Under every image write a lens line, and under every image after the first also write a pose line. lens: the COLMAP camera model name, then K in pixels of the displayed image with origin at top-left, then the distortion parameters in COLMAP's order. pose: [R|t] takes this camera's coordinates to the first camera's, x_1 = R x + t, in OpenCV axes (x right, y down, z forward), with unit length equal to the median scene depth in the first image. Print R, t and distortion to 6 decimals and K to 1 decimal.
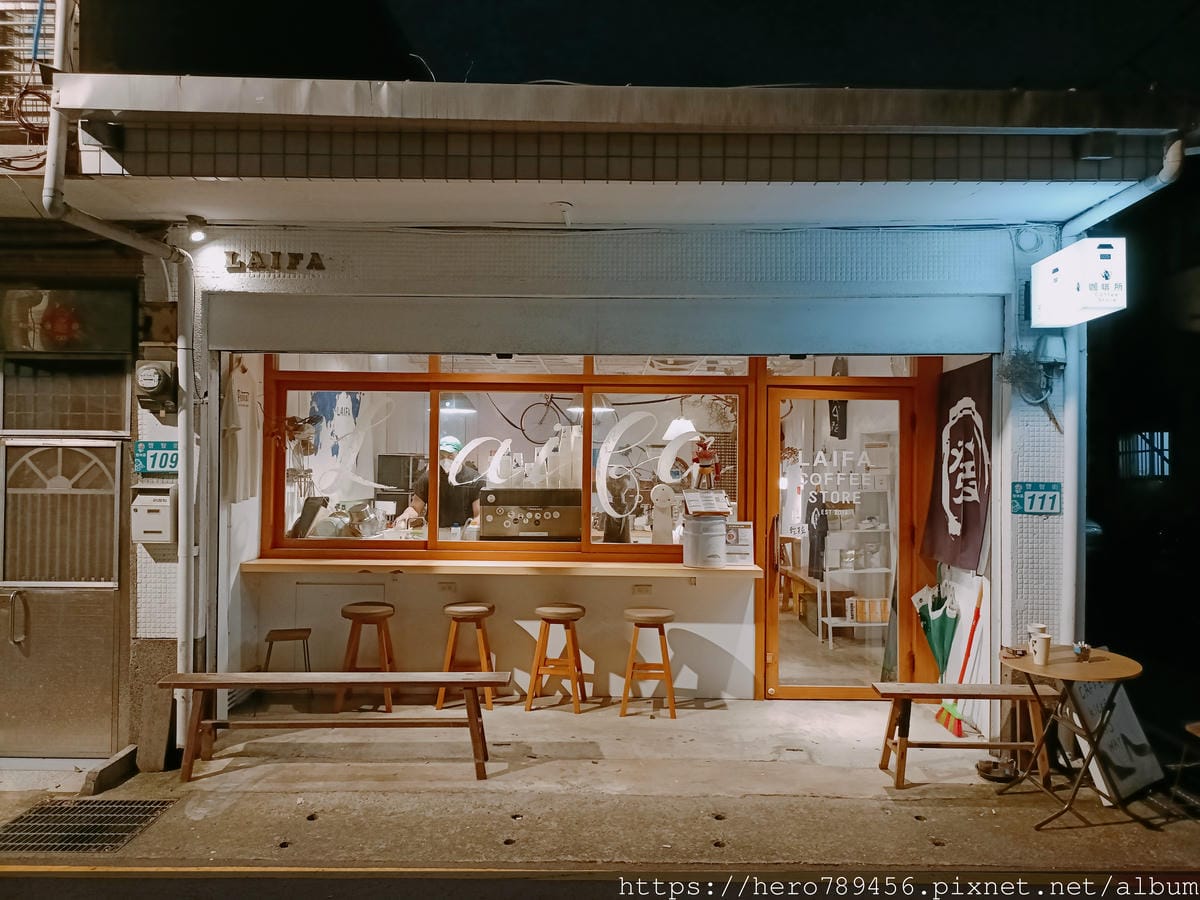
lens RADIAL K [[901.3, 0, 592.4], [0, 901.3, 445.4], [0, 0, 1]] dist [0.044290, -0.040766]
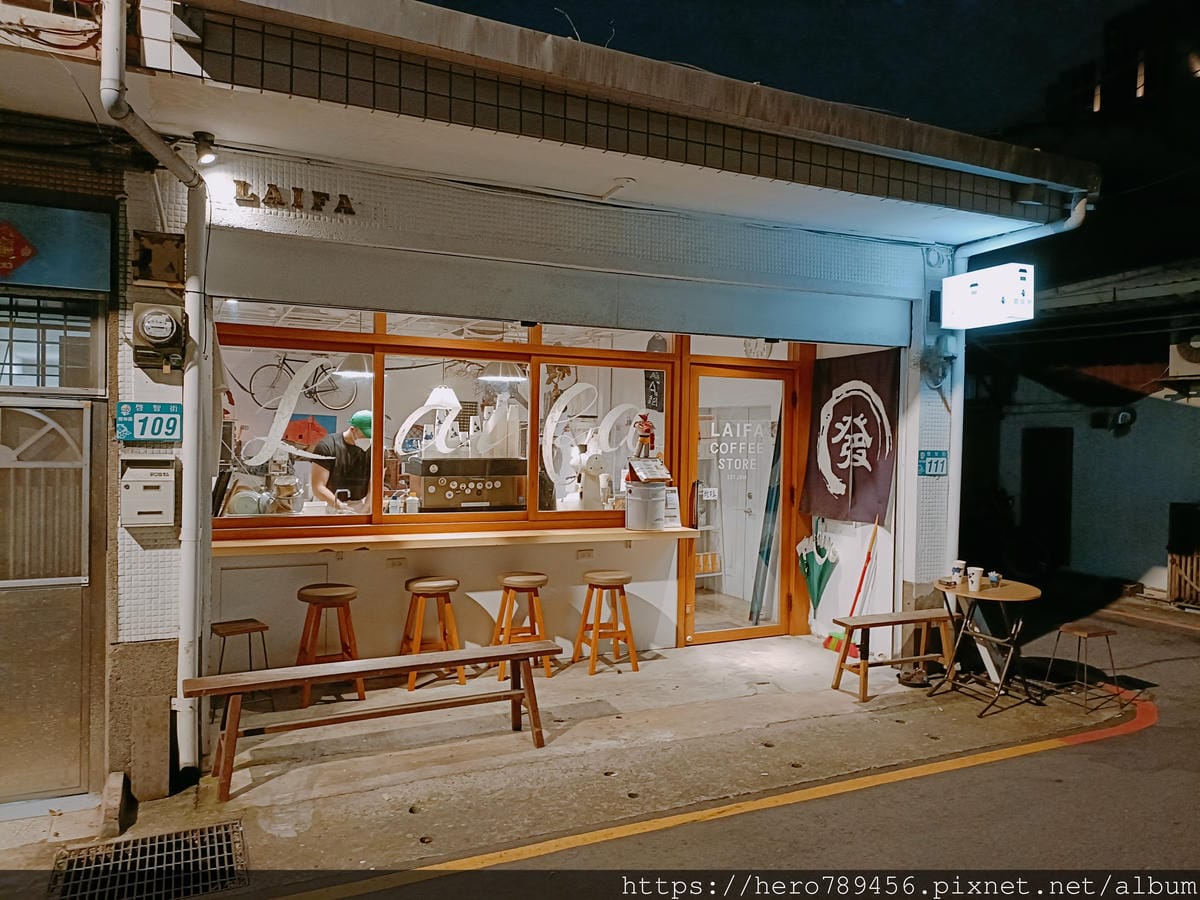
lens RADIAL K [[901.3, 0, 597.6], [0, 901.3, 447.4], [0, 0, 1]] dist [0.044290, -0.040766]
pose [[0.892851, -0.000299, 0.450352, -0.485379], [-0.016781, 0.999283, 0.033933, 0.001142], [-0.450039, -0.037854, 0.892206, 0.083277]]
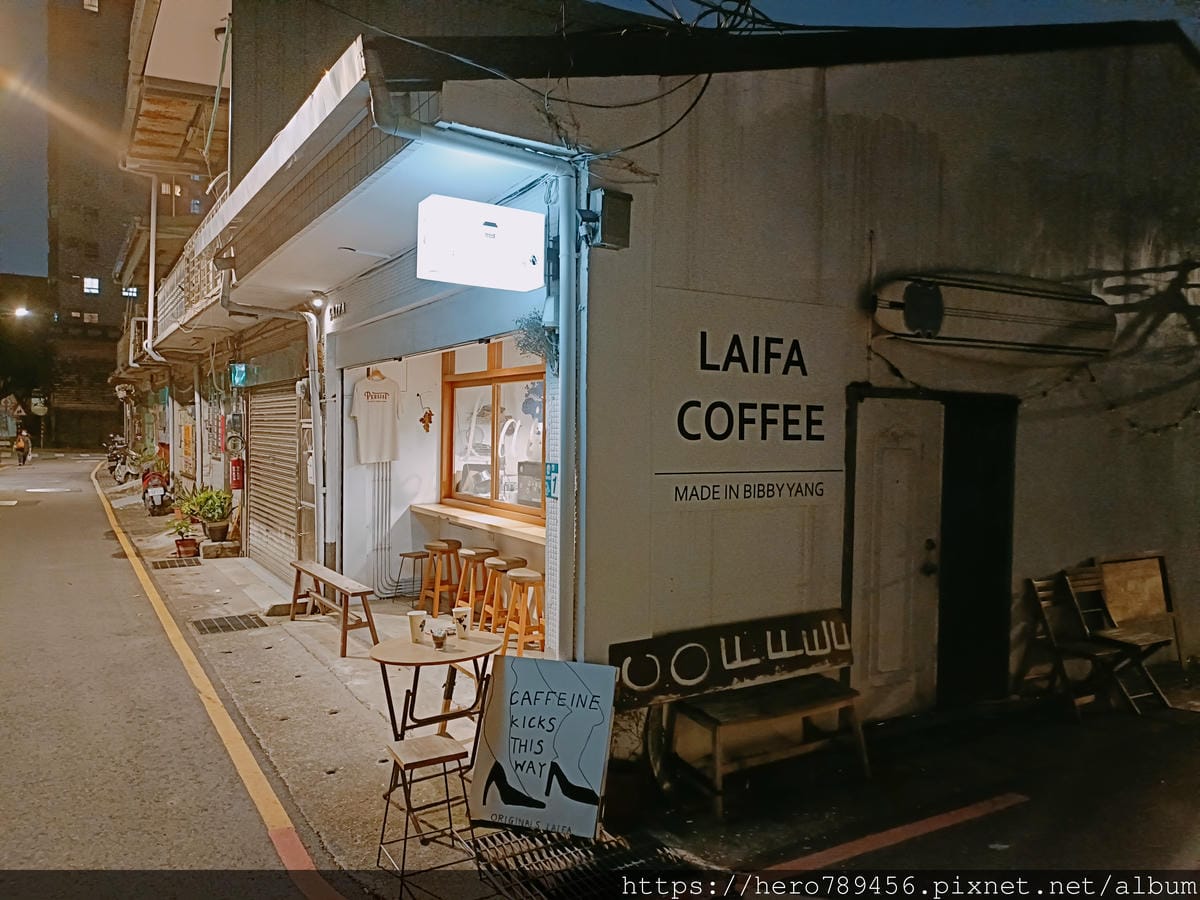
lens RADIAL K [[901.3, 0, 603.7], [0, 901.3, 446.2], [0, 0, 1]] dist [0.044290, -0.040766]
pose [[0.520933, 0.011756, -0.853517, 1.240515], [0.001940, 0.999886, 0.014956, 0.011035], [0.853595, -0.009447, 0.520851, 0.571358]]
